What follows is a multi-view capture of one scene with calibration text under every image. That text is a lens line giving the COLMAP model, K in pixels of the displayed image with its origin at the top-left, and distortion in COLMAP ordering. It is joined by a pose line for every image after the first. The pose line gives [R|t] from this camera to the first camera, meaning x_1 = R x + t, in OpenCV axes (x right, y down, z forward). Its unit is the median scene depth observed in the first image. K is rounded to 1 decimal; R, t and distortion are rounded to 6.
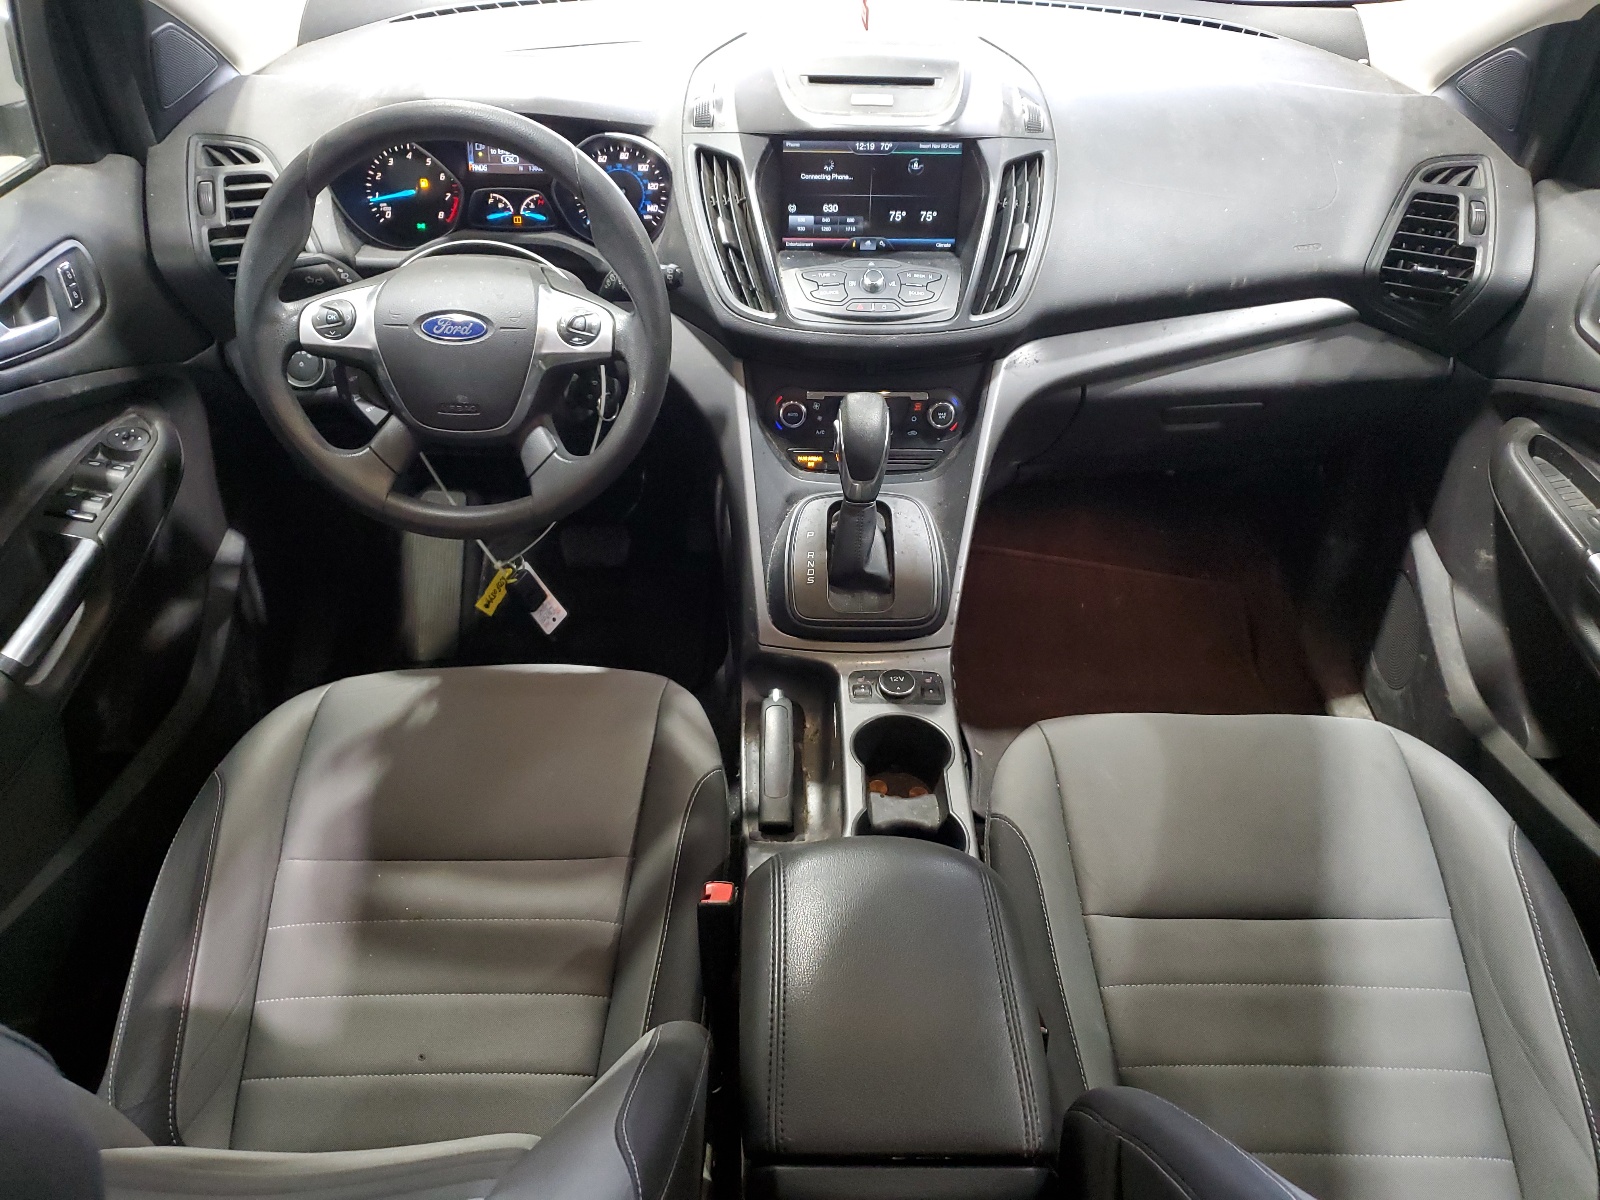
lens RADIAL K [[1257.9, 0, 801.1], [0, 1257.9, 595.8], [0, 0, 1]] dist [0.015200, 0.002009]
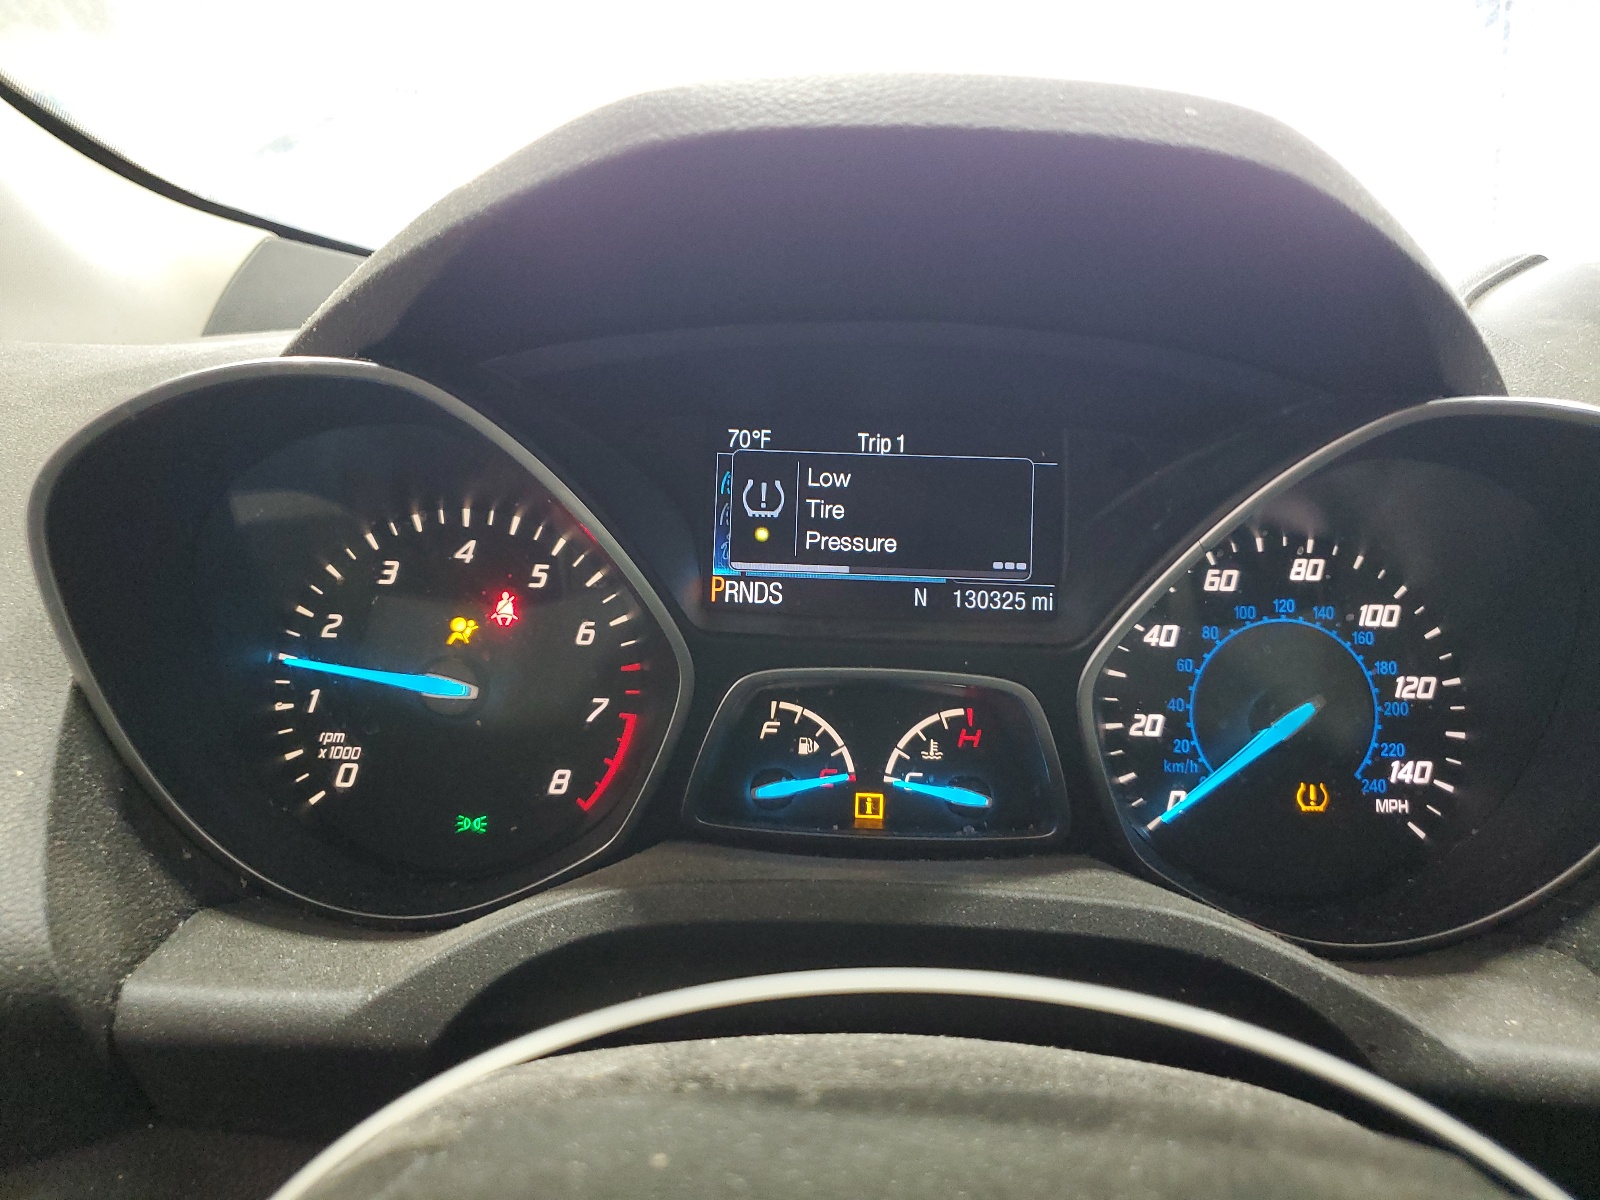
lens RADIAL K [[1257.9, 0, 796.1], [0, 1257.9, 599.1], [0, 0, 1]] dist [0.015200, 0.002009]
pose [[0.998810, 0.015414, -0.046270, -0.229406], [-0.033749, 0.903334, -0.427609, -0.231482], [0.035206, 0.428661, 0.902779, 0.768110]]
